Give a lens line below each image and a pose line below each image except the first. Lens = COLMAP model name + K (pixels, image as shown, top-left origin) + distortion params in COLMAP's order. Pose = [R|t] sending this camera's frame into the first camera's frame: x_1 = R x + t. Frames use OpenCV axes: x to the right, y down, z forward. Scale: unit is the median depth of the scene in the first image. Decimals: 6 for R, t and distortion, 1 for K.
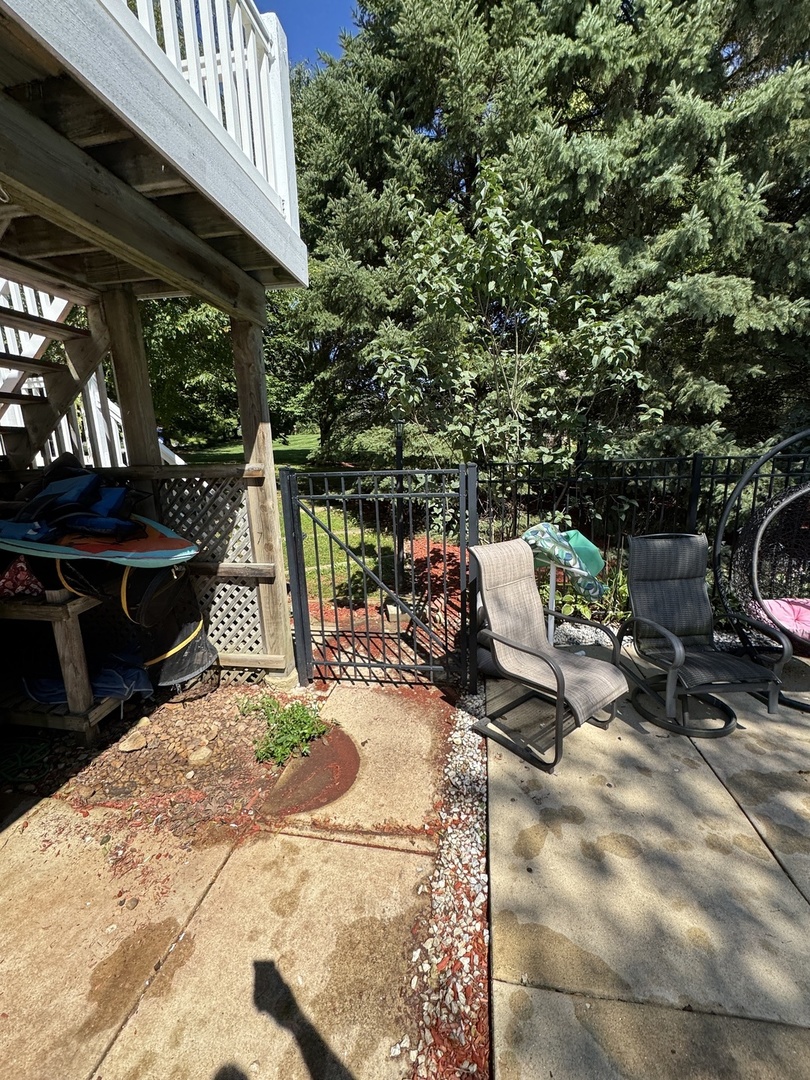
lens RADIAL K [[428.8, 0, 406.5], [0, 428.8, 538.0], [0, 0, 1]] dist [-0.003118, -0.000092]
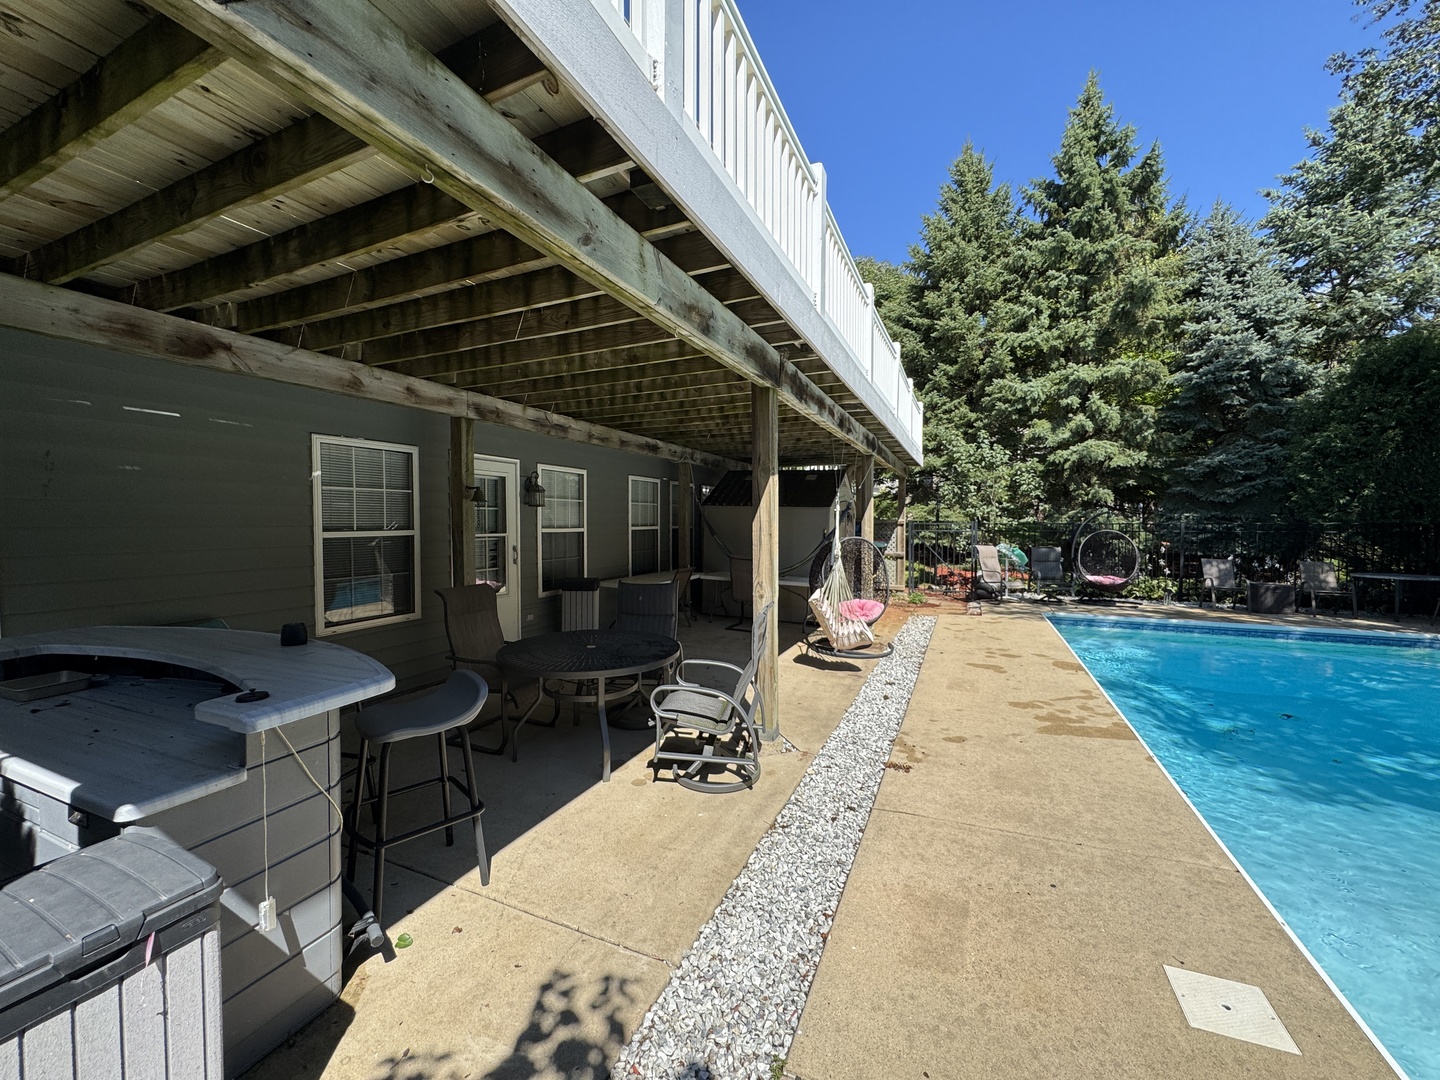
lens RADIAL K [[571.7, 0, 721.1], [0, 571.7, 537.3], [0, 0, 1]] dist [-0.003118, -0.000092]
pose [[0.972695, 0.042745, -0.228119, -0.440941], [-0.077539, 0.986268, -0.145818, 0.425526], [0.218753, 0.159524, 0.962652, -2.117759]]
